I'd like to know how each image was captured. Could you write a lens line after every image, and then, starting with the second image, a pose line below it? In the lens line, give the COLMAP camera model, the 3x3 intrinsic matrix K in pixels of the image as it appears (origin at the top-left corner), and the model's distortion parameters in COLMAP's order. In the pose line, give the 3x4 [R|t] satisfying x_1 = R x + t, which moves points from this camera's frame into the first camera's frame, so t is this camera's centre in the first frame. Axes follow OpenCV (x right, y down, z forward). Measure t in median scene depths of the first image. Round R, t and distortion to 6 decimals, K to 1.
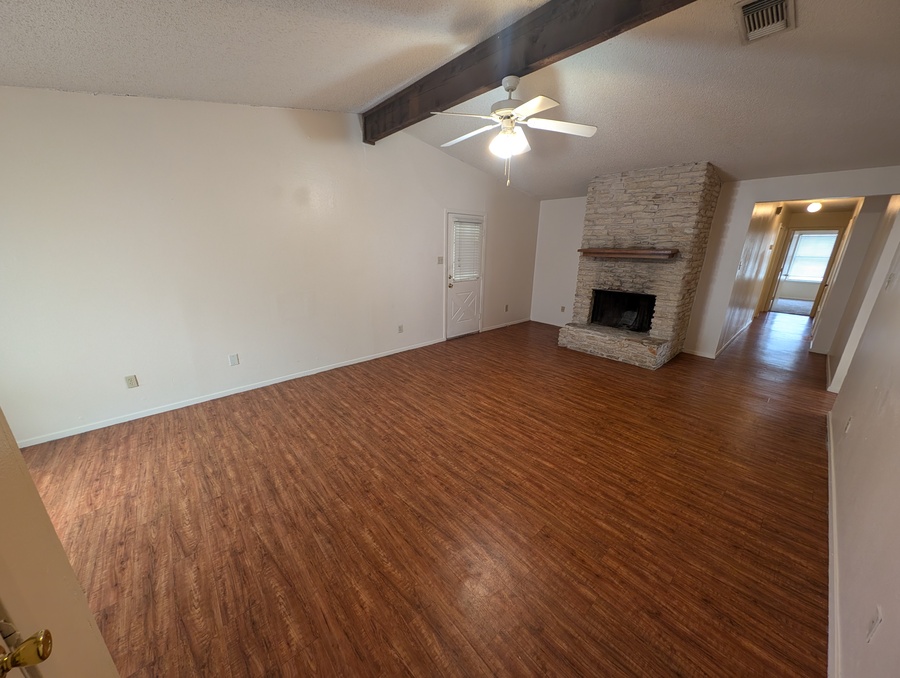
lens RADIAL K [[319.3, 0, 450.0], [0, 319.3, 339.0], [0, 0, 1]] dist [0.014636, -0.007194]
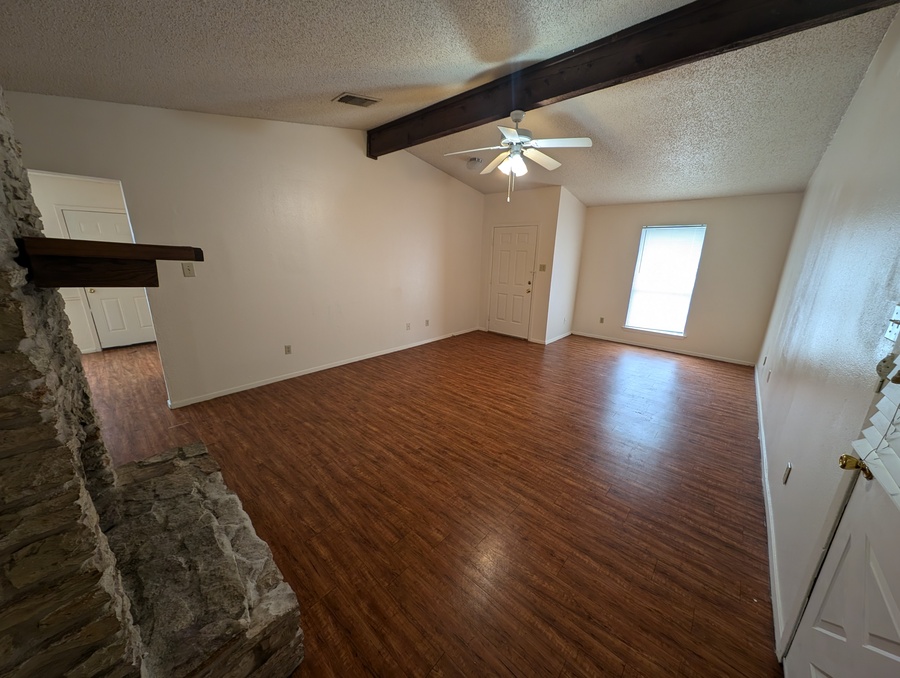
lens RADIAL K [[319.3, 0, 450.0], [0, 319.3, 339.0], [0, 0, 1]] dist [0.014636, -0.007194]
pose [[-0.993335, -0.000699, -0.115259, 0.375462], [-0.060597, 0.853796, 0.517070, -0.449701], [0.098047, 0.520608, -0.848148, 1.584101]]
